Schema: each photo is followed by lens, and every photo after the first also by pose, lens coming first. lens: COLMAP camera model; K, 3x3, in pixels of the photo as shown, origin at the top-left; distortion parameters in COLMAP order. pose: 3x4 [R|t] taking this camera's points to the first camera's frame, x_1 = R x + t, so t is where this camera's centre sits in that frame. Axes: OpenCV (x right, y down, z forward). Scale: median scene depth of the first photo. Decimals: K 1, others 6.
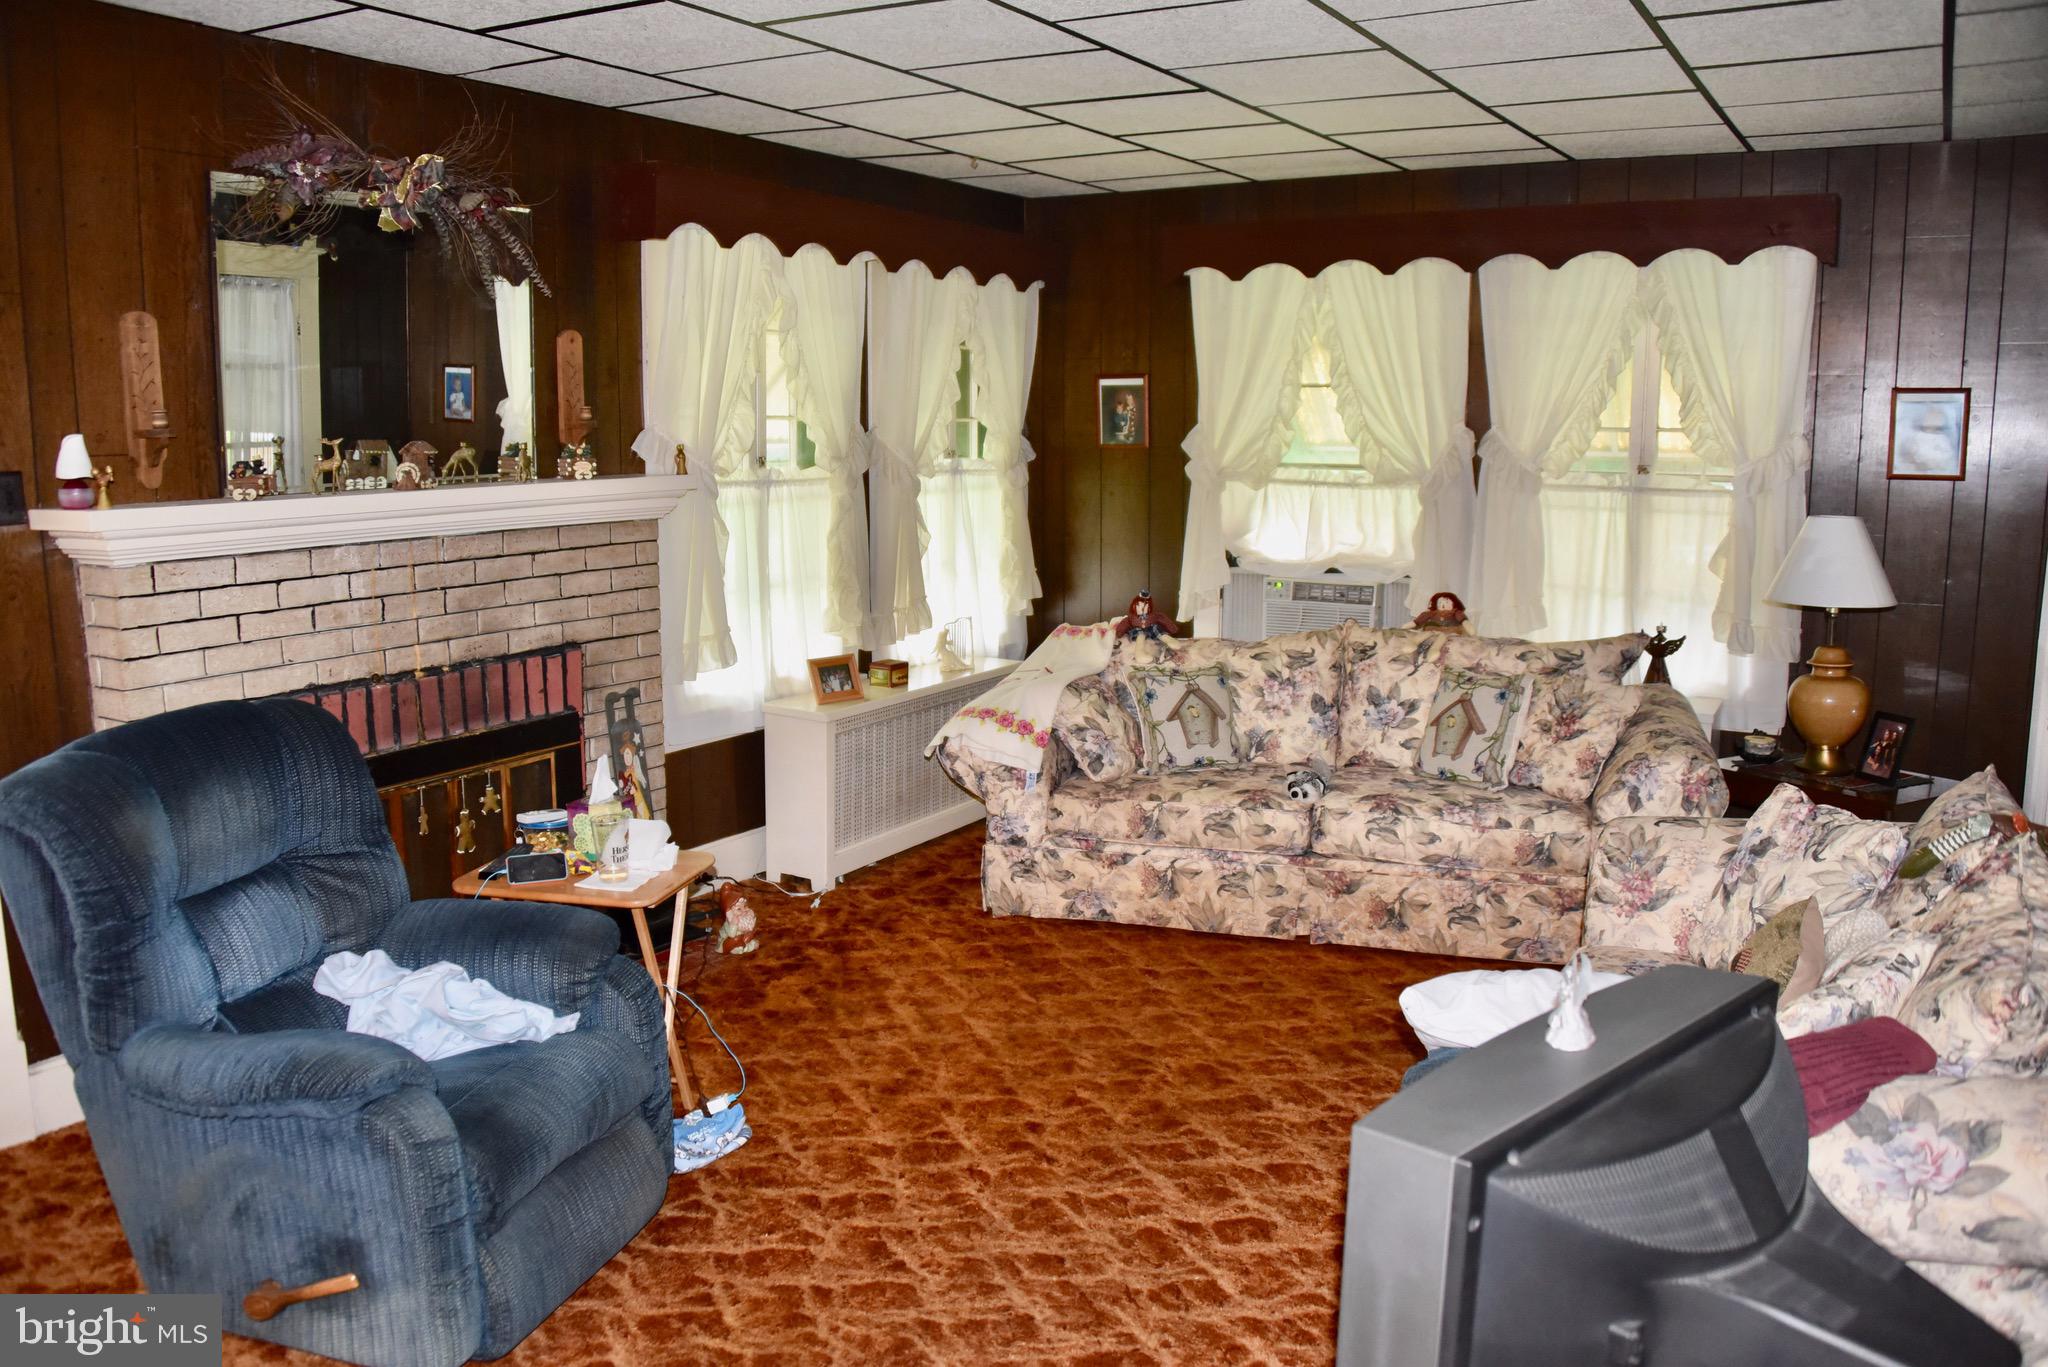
lens RADIAL K [[1633.1, 0, 1014.7], [0, 1633.1, 691.6], [0, 0, 1]] dist [-0.133453, 0.058313]
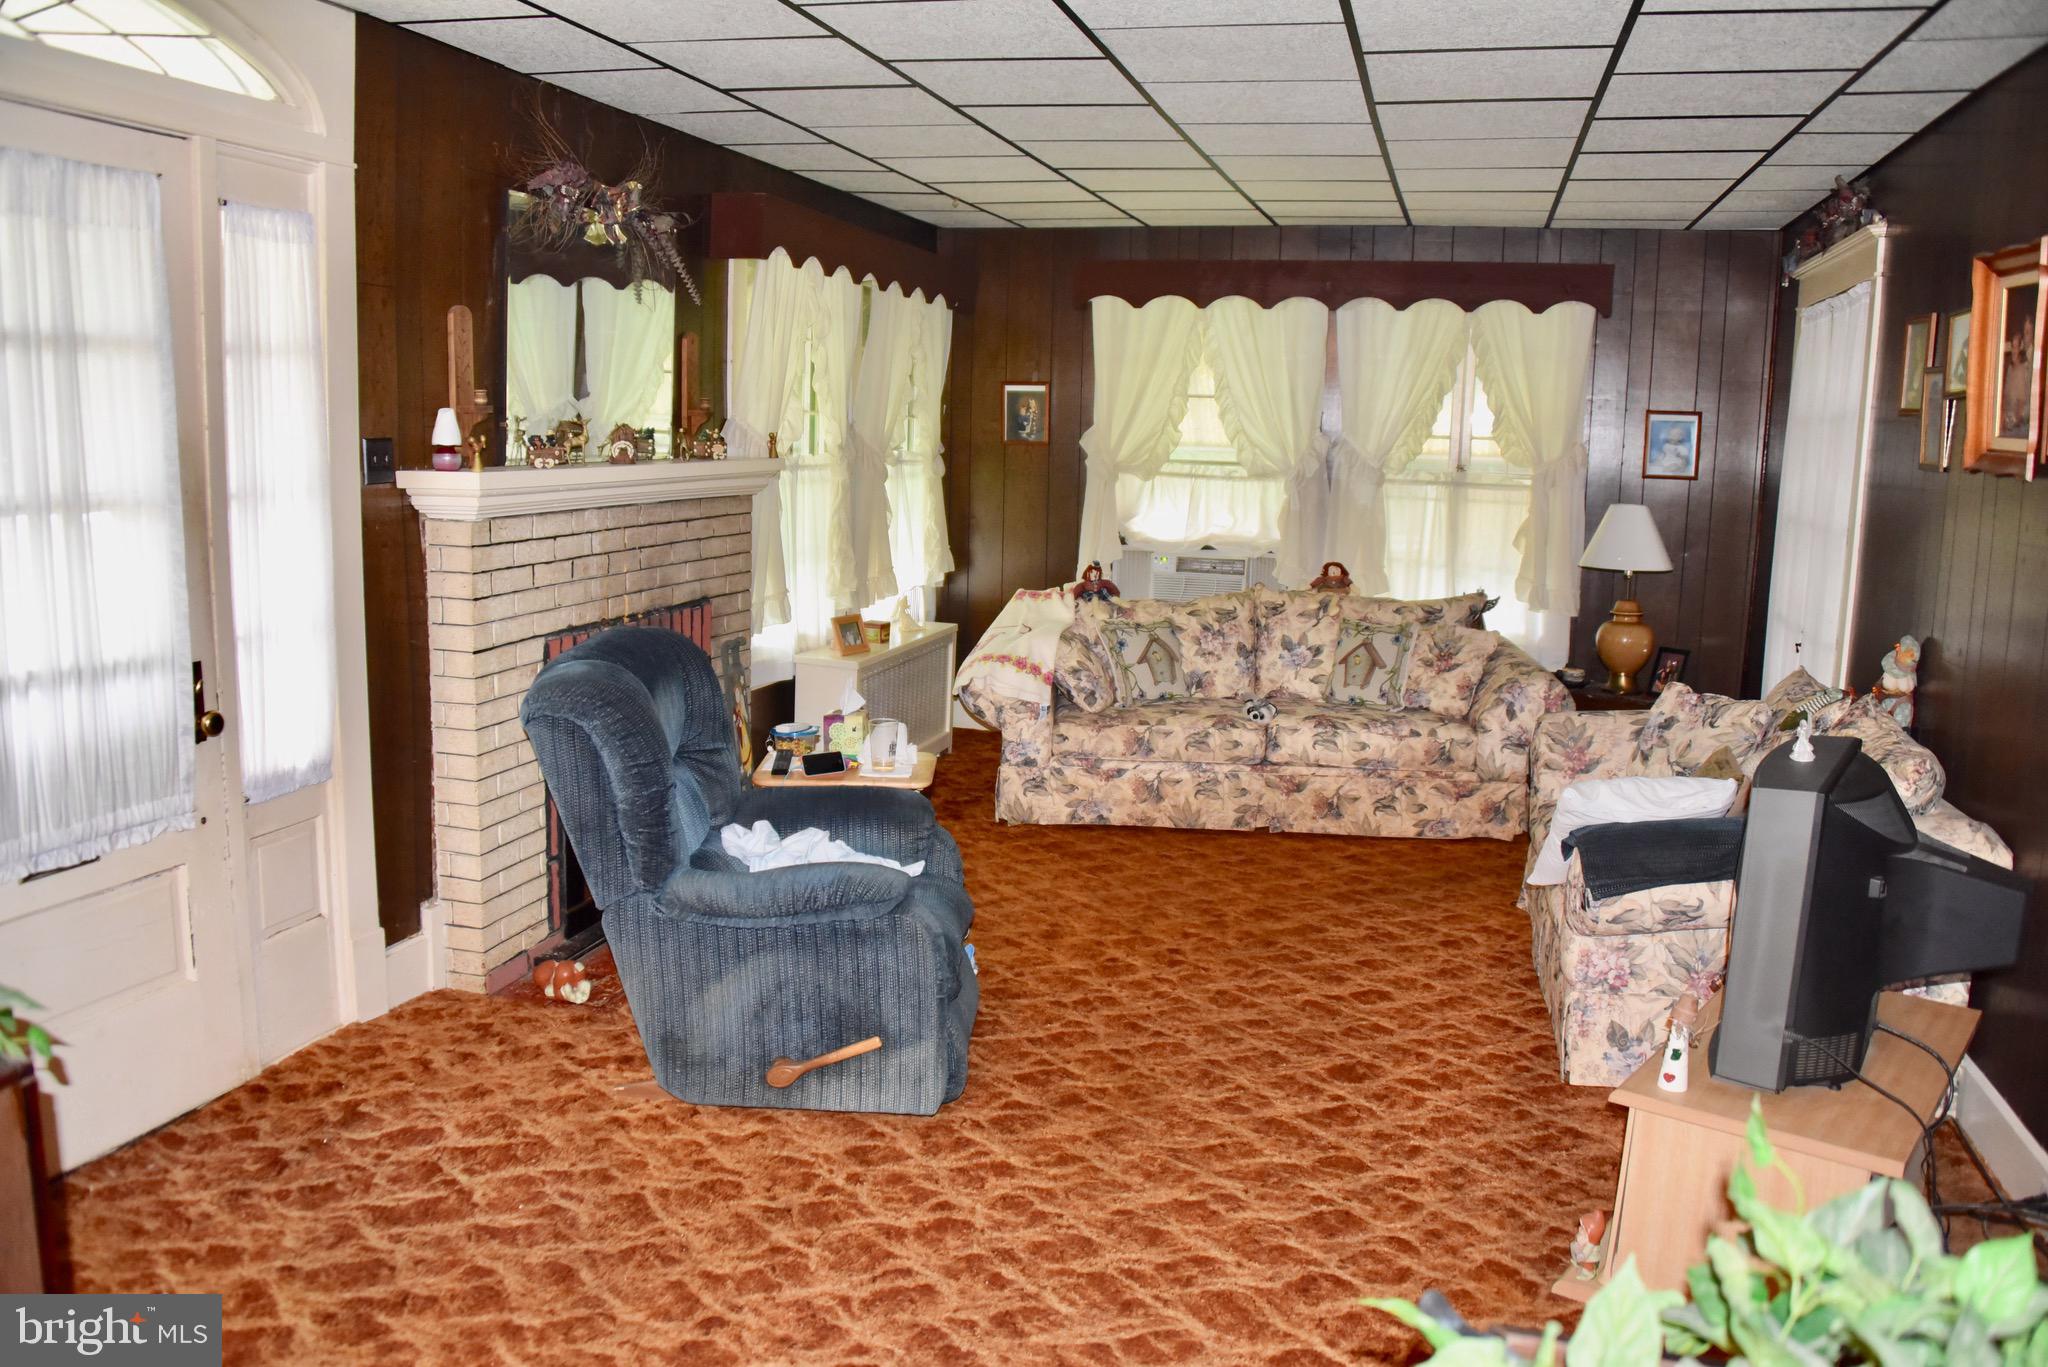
lens RADIAL K [[1633.1, 0, 1014.7], [0, 1633.1, 691.6], [0, 0, 1]] dist [-0.133453, 0.058313]
pose [[0.967001, -0.016487, 0.254238, -0.328316], [0.016474, 0.999862, 0.002182, 0.036537], [-0.254239, 0.002078, 0.967139, -0.189505]]
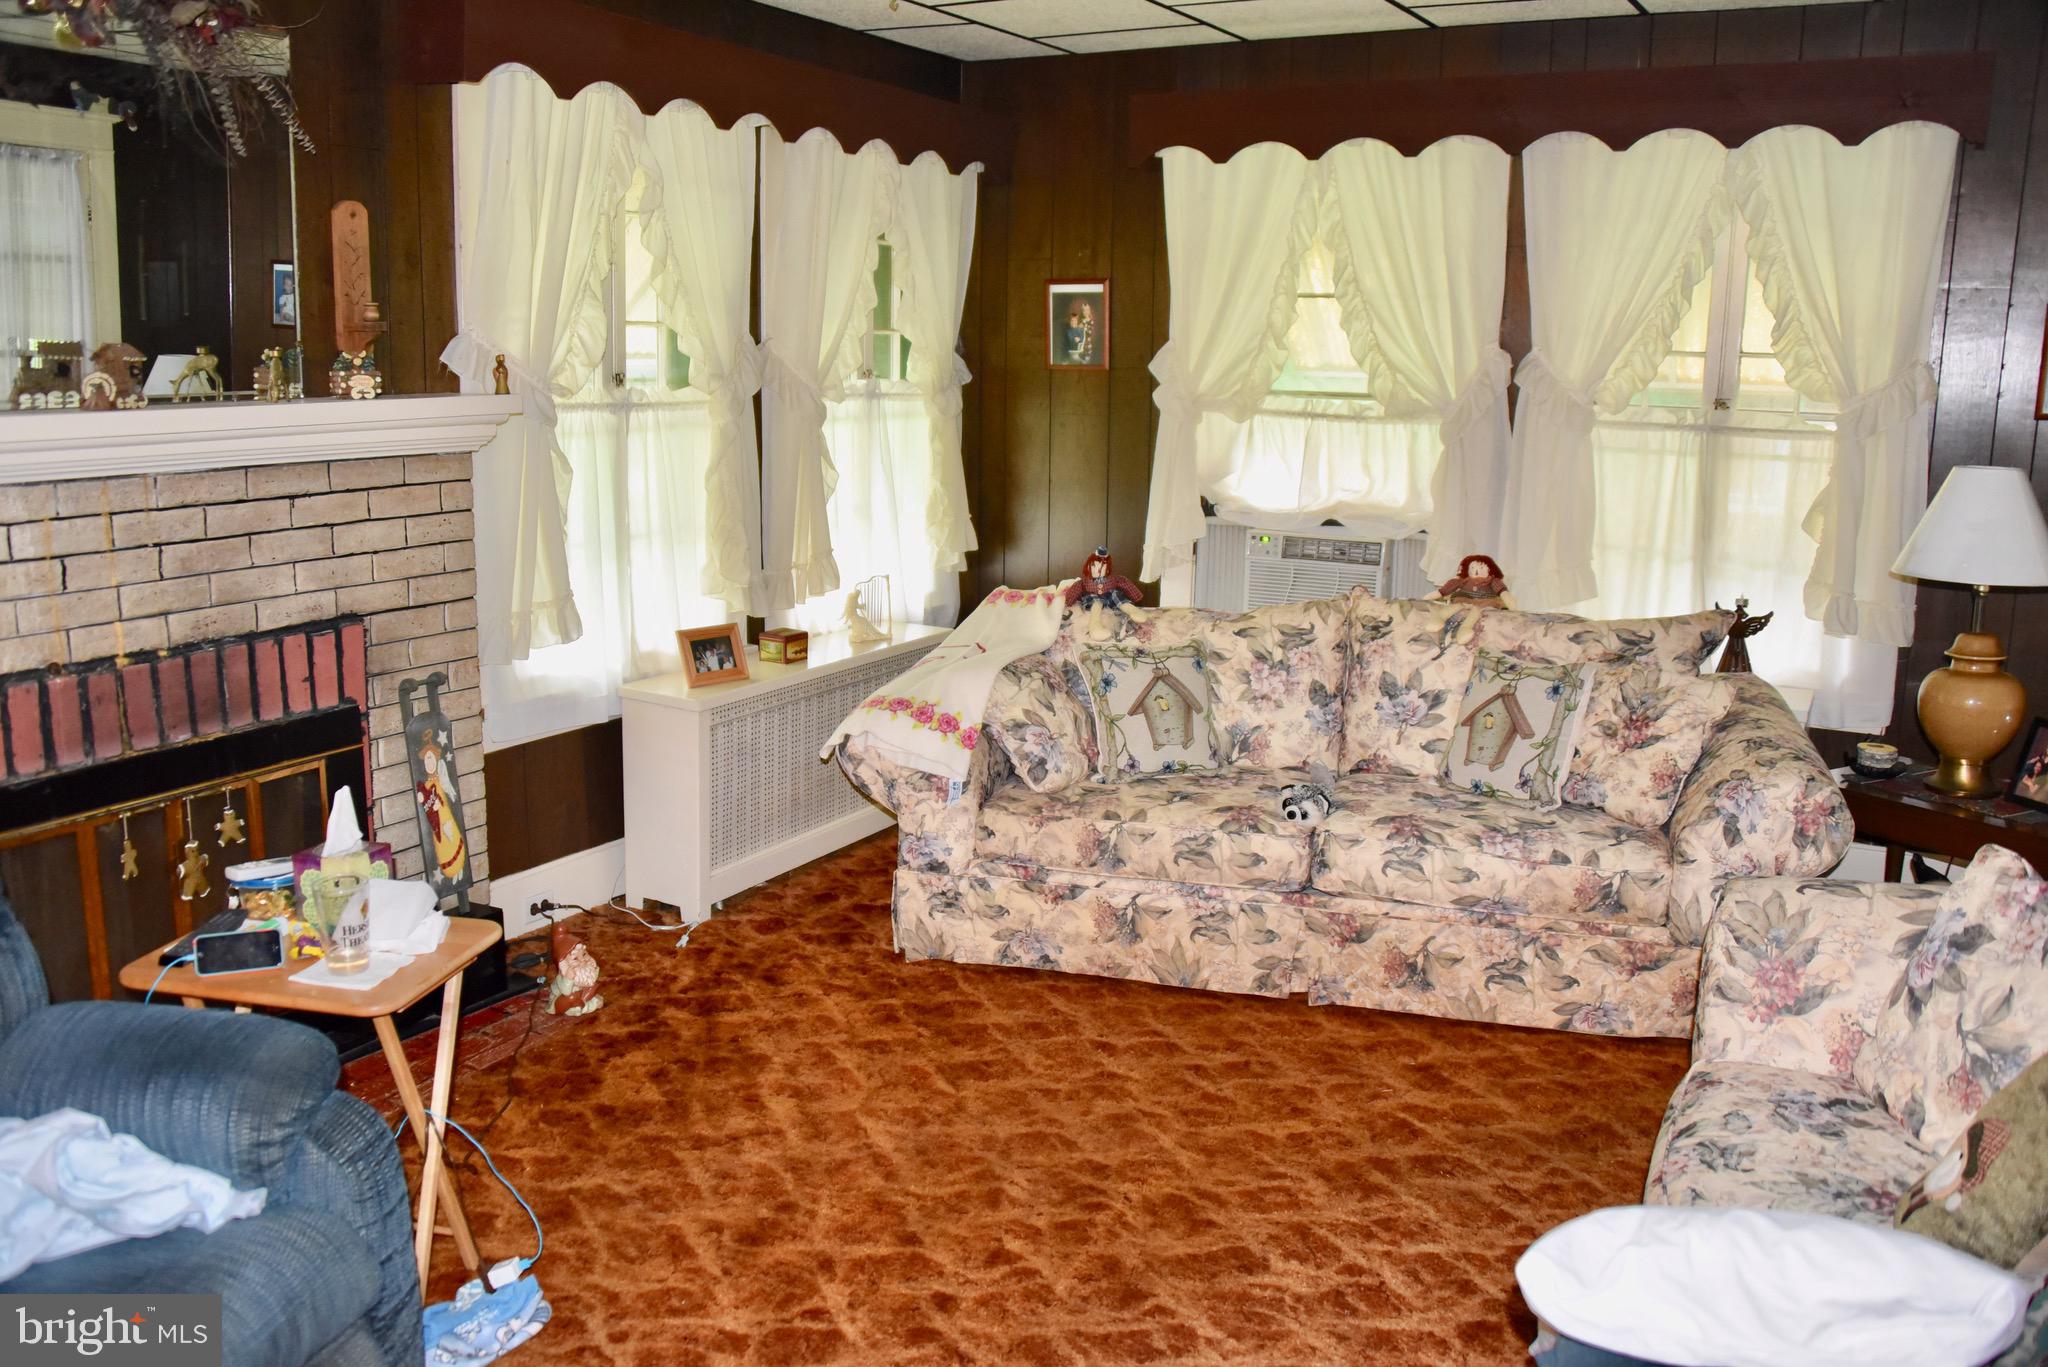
lens RADIAL K [[1710.5, 0, 1015.7], [0, 1710.5, 690.4], [0, 0, 1]] dist [-0.115570, 0.080180]
pose [[0.999471, 0.008623, 0.031352, 0.013143], [-0.009710, 0.999351, 0.034700, -0.023106], [-0.031032, -0.034986, 0.998906, 0.182538]]
